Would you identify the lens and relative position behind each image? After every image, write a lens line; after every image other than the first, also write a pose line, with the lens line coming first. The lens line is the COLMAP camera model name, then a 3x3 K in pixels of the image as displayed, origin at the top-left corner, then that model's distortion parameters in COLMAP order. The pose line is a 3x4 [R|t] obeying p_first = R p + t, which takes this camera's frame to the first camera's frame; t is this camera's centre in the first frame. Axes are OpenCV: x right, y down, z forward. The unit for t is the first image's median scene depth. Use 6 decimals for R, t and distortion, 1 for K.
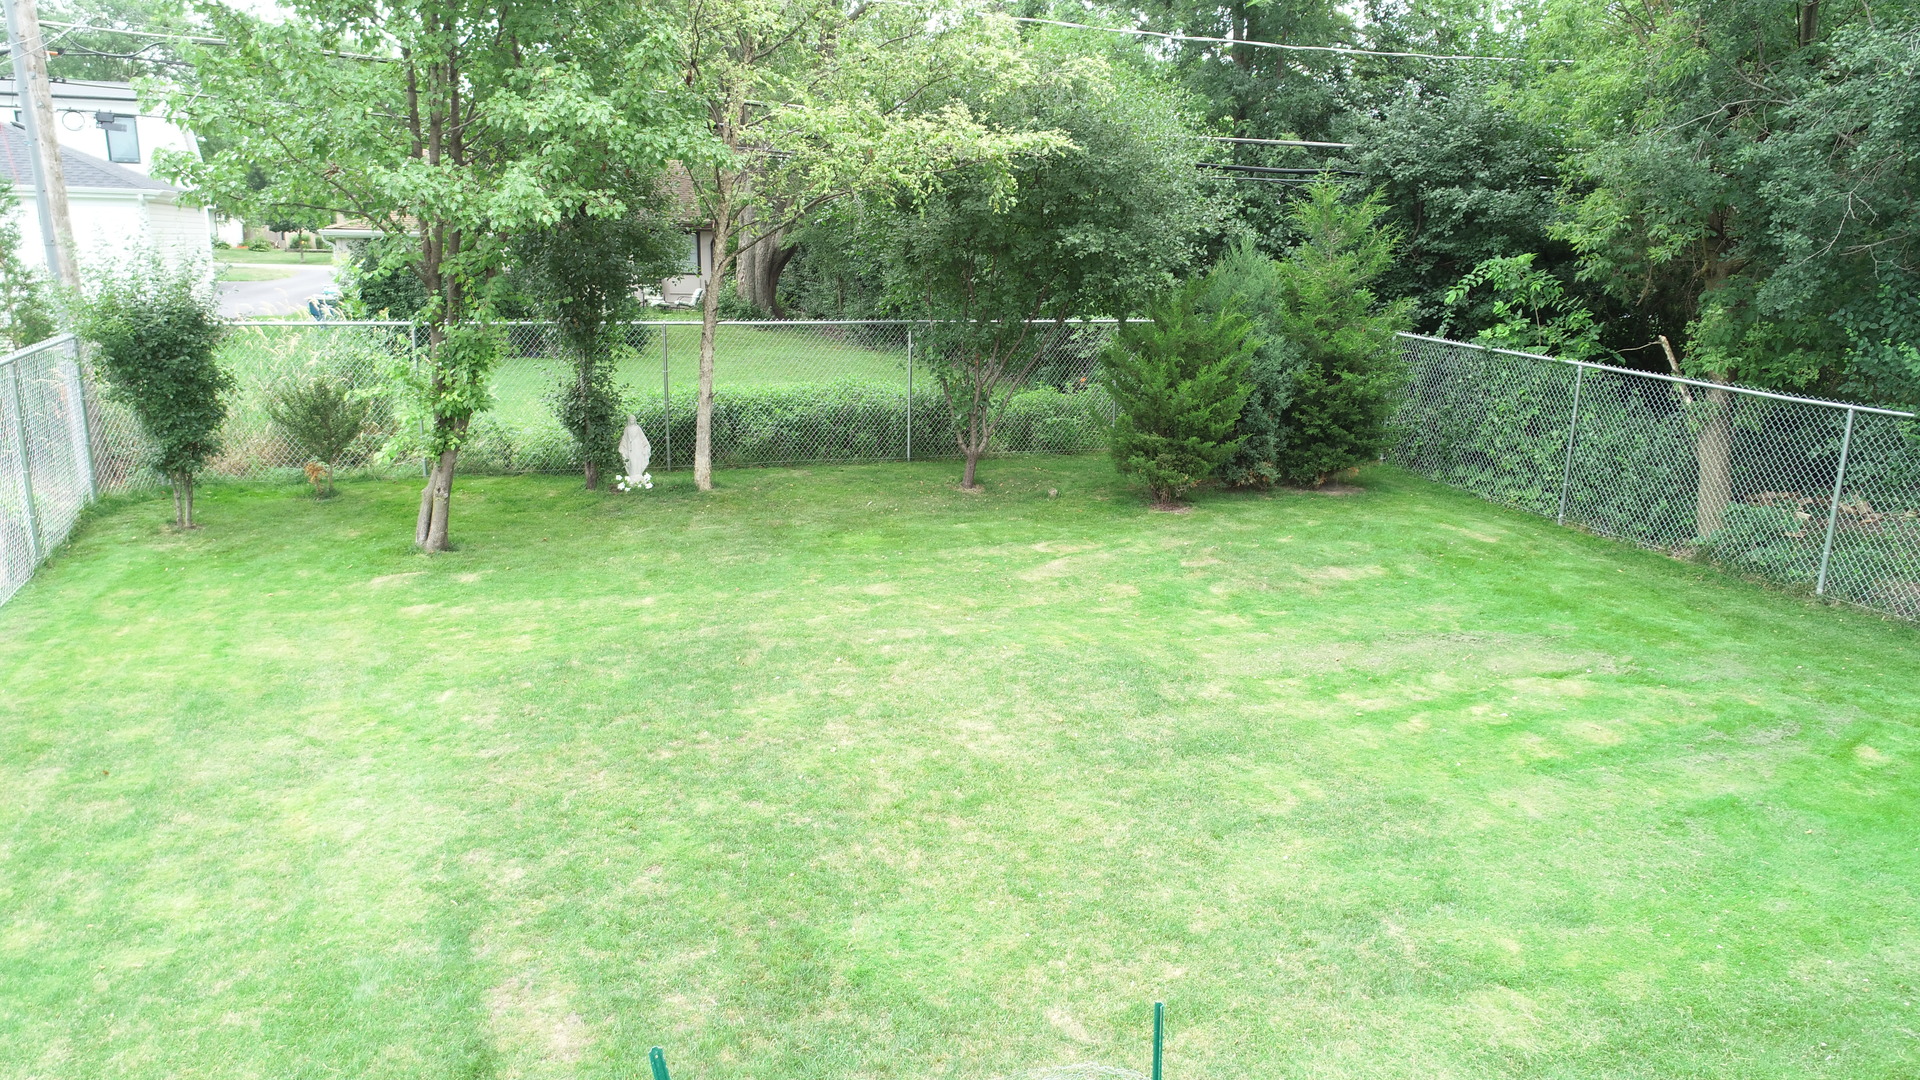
lens RADIAL K [[1279.1, 0, 956.4], [0, 1279.1, 543.7], [0, 0, 1]] dist [0.000556, -0.004910]
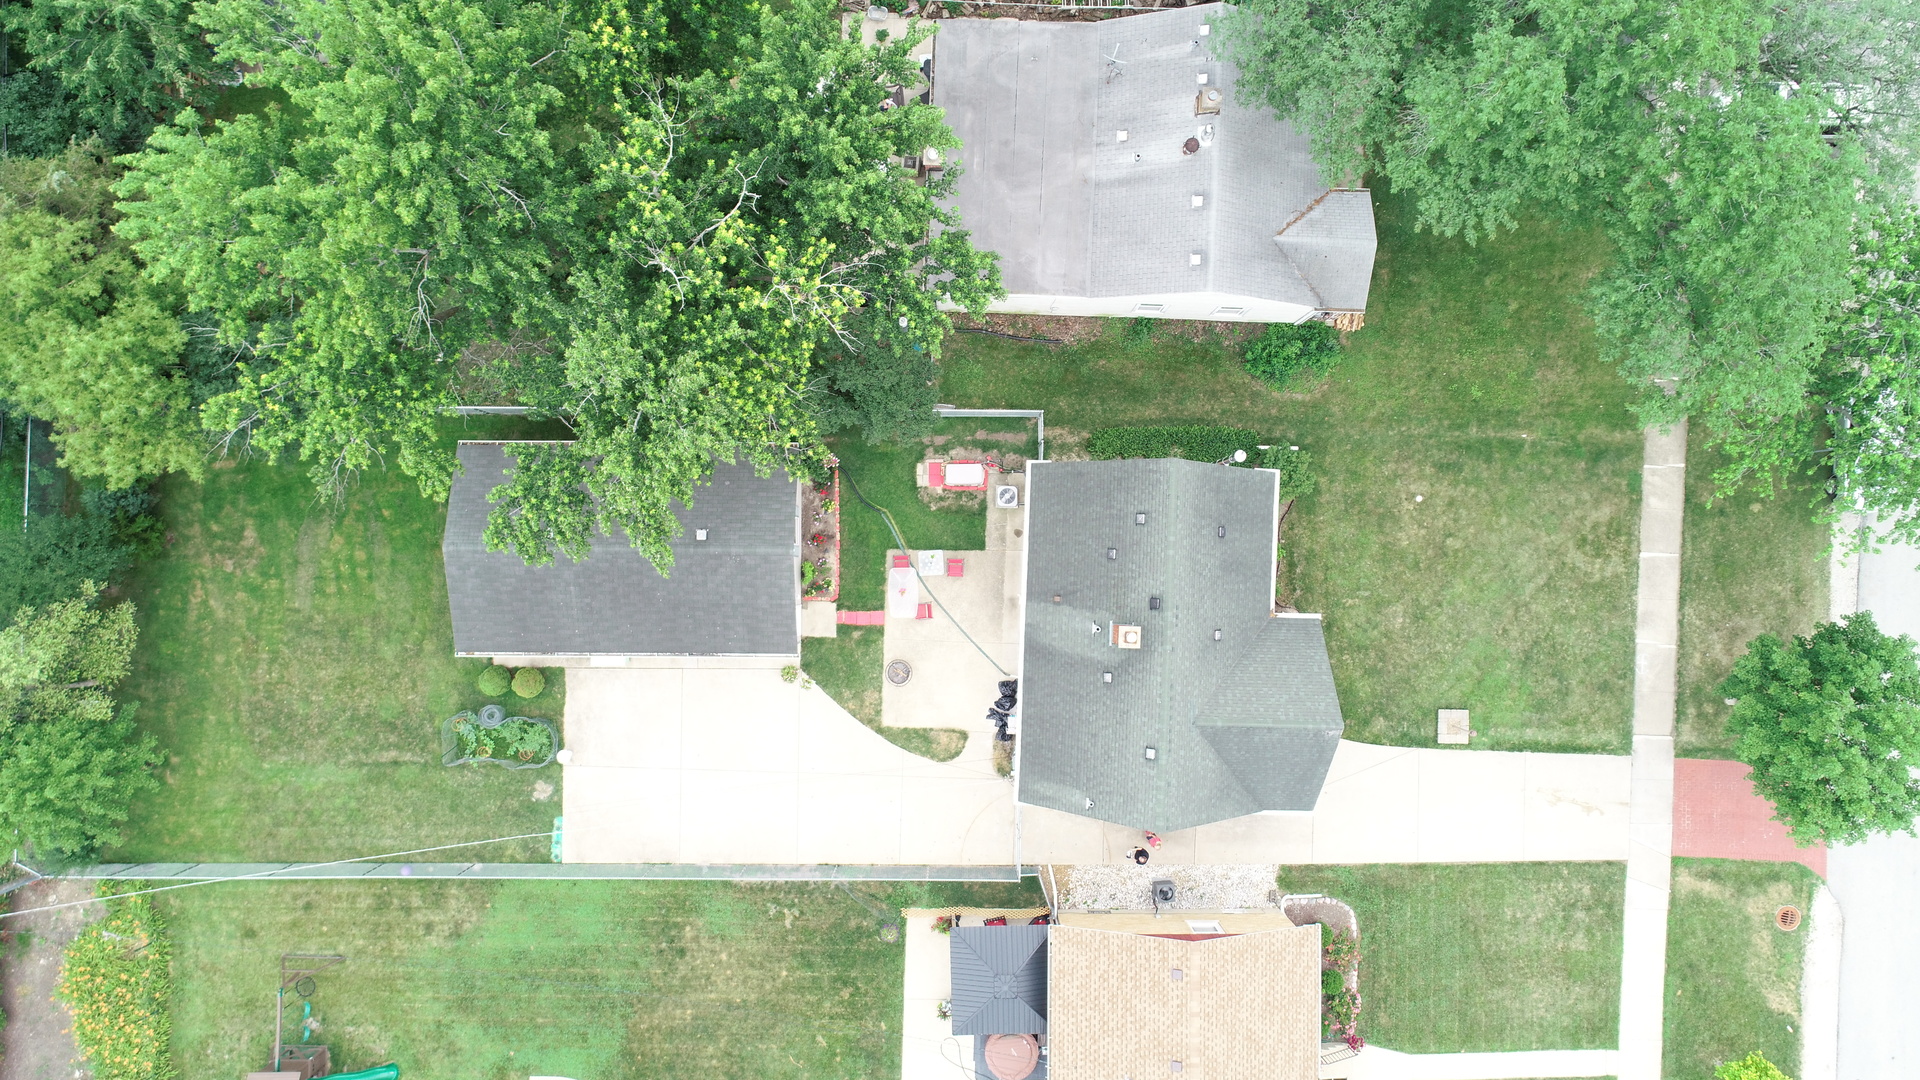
lens RADIAL K [[1279.1, 0, 961.0], [0, 1279.1, 539.3], [0, 0, 1]] dist [0.000556, -0.004910]
pose [[0.367118, -0.930165, 0.004223, 1.080952], [0.215155, 0.089333, 0.972485, -3.280998], [-0.904949, -0.356108, 0.232926, -1.777670]]
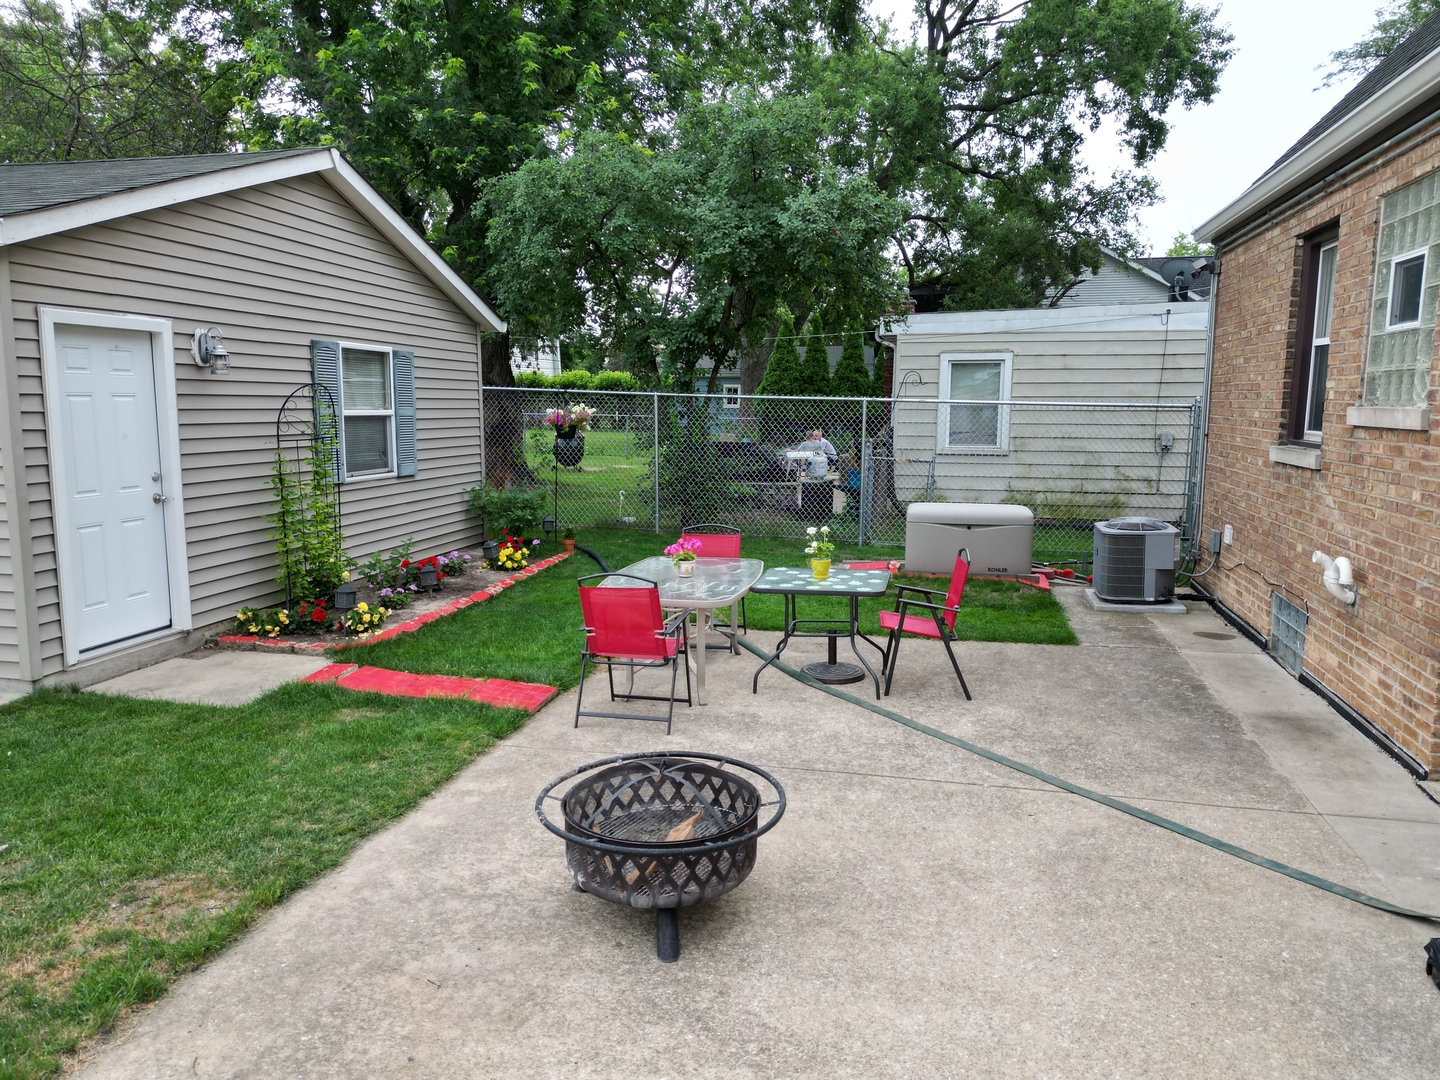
lens RADIAL K [[1010.0, 0, 723.3], [0, 1010.0, 537.9], [0, 0, 1]] dist [0.077009, -0.070760]
pose [[0.541498, -0.135808, 0.829660, 0.386180], [0.199730, 0.979393, 0.029959, 0.403519], [-0.816632, 0.149485, 0.557464, -1.145736]]
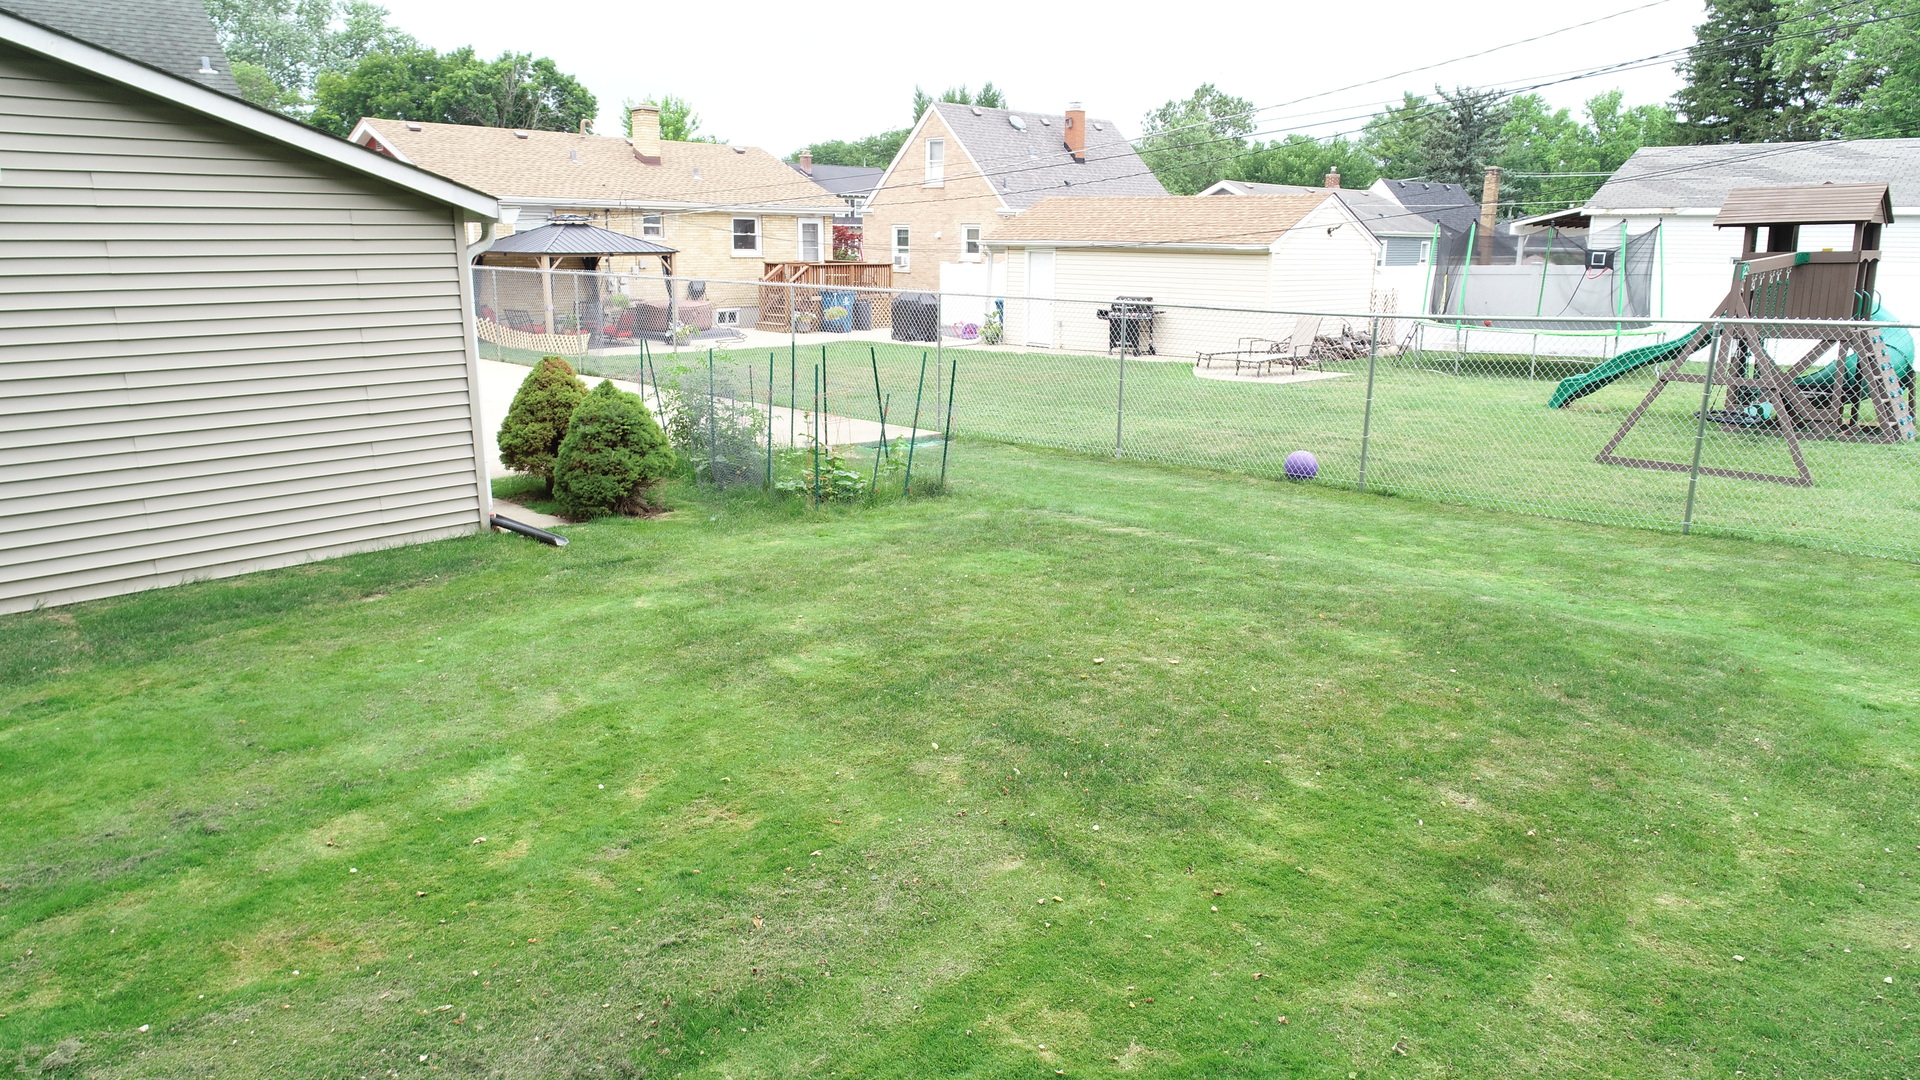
lens RADIAL K [[1279.1, 0, 961.4], [0, 1279.1, 540.9], [0, 0, 1]] dist [0.000556, -0.004910]
pose [[-0.906534, 0.067099, -0.416766, 0.363880], [-0.127521, 0.897631, 0.421896, -0.207838], [0.402411, 0.435610, -0.805176, 1.175279]]
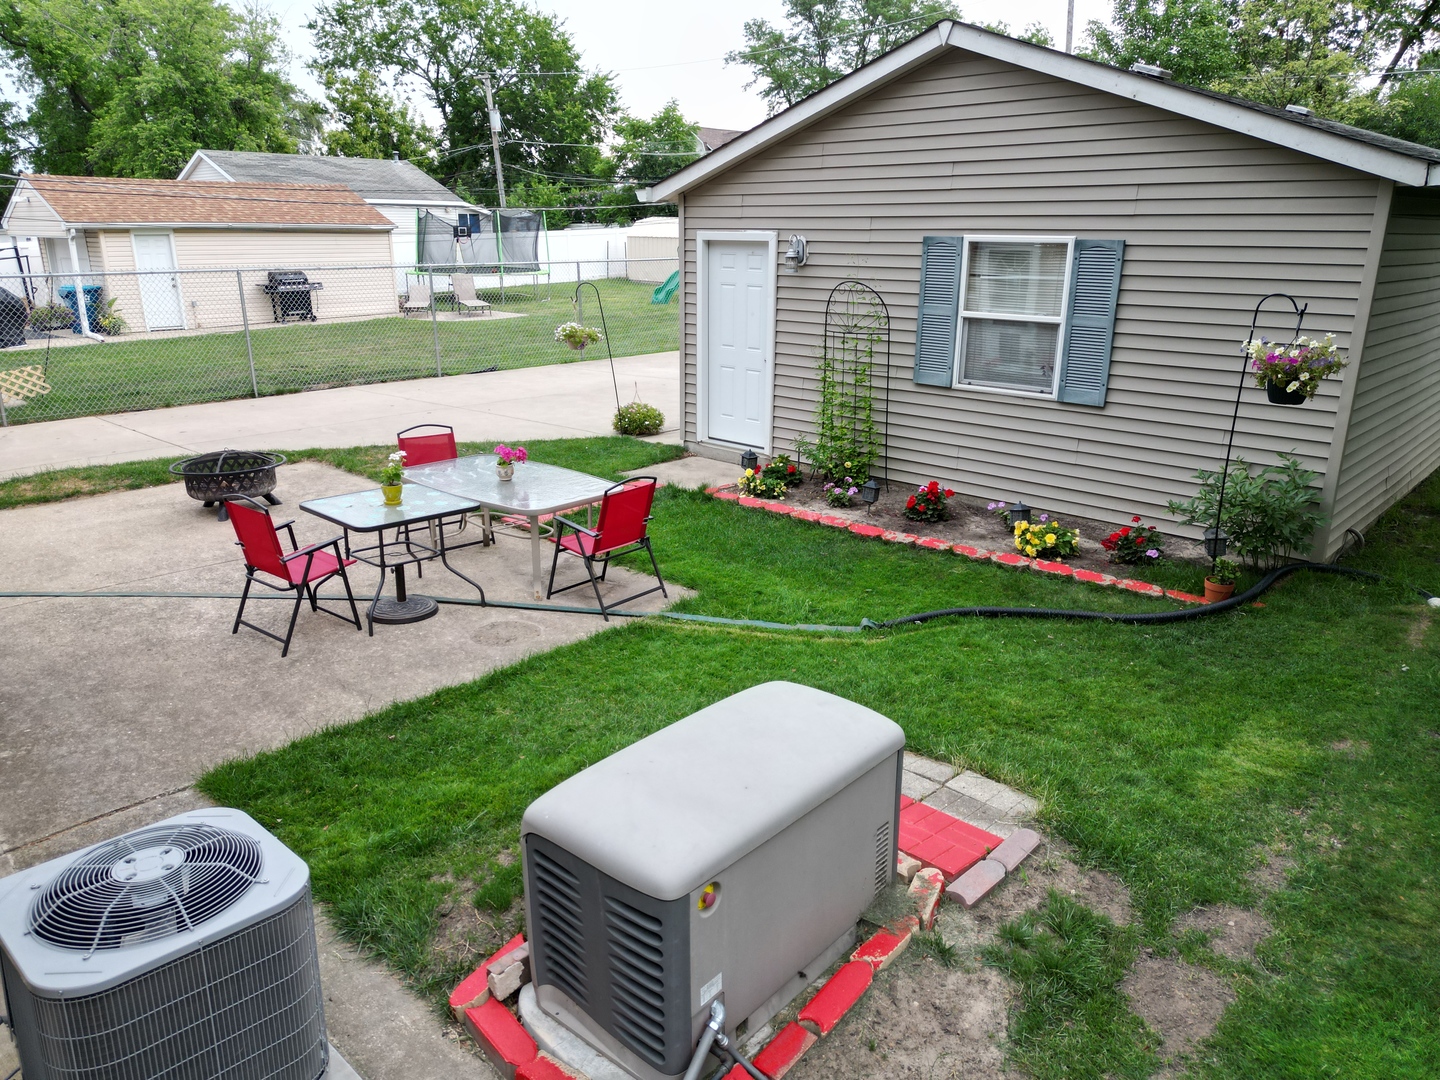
lens RADIAL K [[1010.0, 0, 724.0], [0, 1010.0, 533.6], [0, 0, 1]] dist [0.077009, -0.070760]
pose [[0.438422, 0.238291, -0.866604, 1.518434], [-0.197382, 0.966201, 0.165820, 0.338525], [0.876827, 0.098353, 0.470639, -0.960621]]
